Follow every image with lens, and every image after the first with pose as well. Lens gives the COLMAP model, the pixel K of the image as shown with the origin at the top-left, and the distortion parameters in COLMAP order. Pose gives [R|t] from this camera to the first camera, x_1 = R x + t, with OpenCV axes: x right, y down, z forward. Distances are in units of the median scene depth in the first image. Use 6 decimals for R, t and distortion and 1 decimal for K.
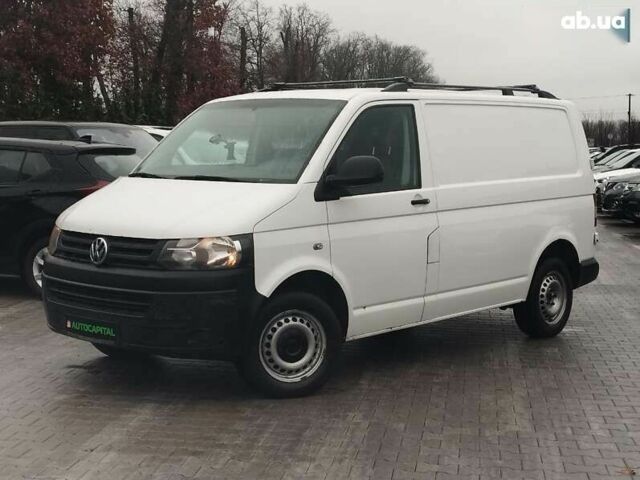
lens RADIAL K [[1062.8, 0, 320.0], [0, 1062.8, 240.0], [0, 0, 1]] dist [0.083004, -0.028129]
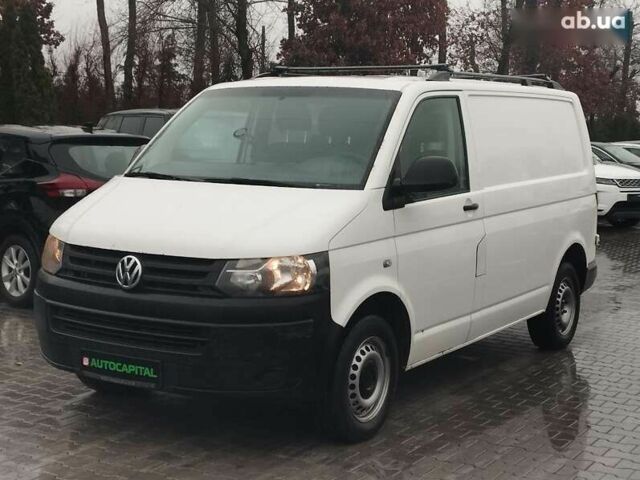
lens RADIAL K [[1062.8, 0, 320.0], [0, 1062.8, 240.0], [0, 0, 1]] dist [0.083004, -0.028129]
pose [[0.985009, -0.005668, 0.172411, -0.195880], [0.002152, 0.999786, 0.020574, -0.029531], [-0.172491, -0.019894, 0.984810, 0.166392]]
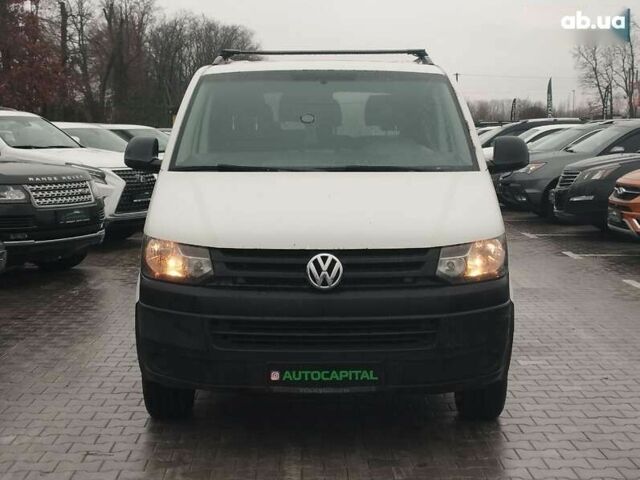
lens RADIAL K [[1062.8, 0, 320.0], [0, 1062.8, 240.0], [0, 0, 1]] dist [0.083004, -0.028129]
pose [[0.742849, -0.082539, 0.664352, -0.677121], [0.066574, 0.996559, 0.049372, -0.046978], [-0.666141, 0.007552, 0.745788, 0.427940]]
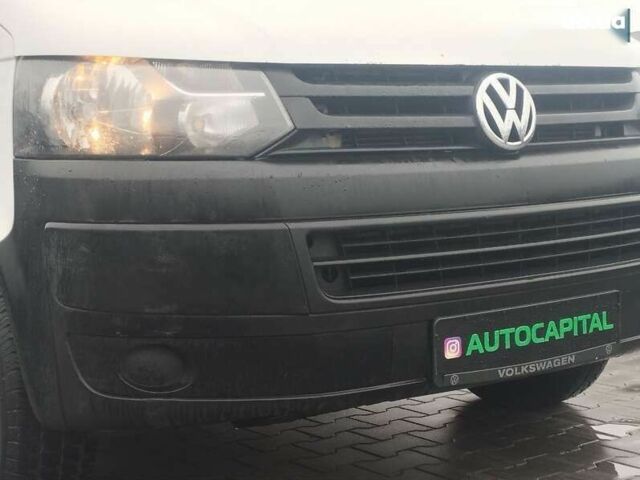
lens RADIAL K [[1062.8, 0, 320.0], [0, 1062.8, 240.0], [0, 0, 1]] dist [0.083004, -0.028129]
pose [[0.238851, -0.090578, 0.966823, -0.540943], [0.130642, 0.989586, 0.060436, 0.021824], [-0.962228, 0.111872, 0.248196, 0.939284]]
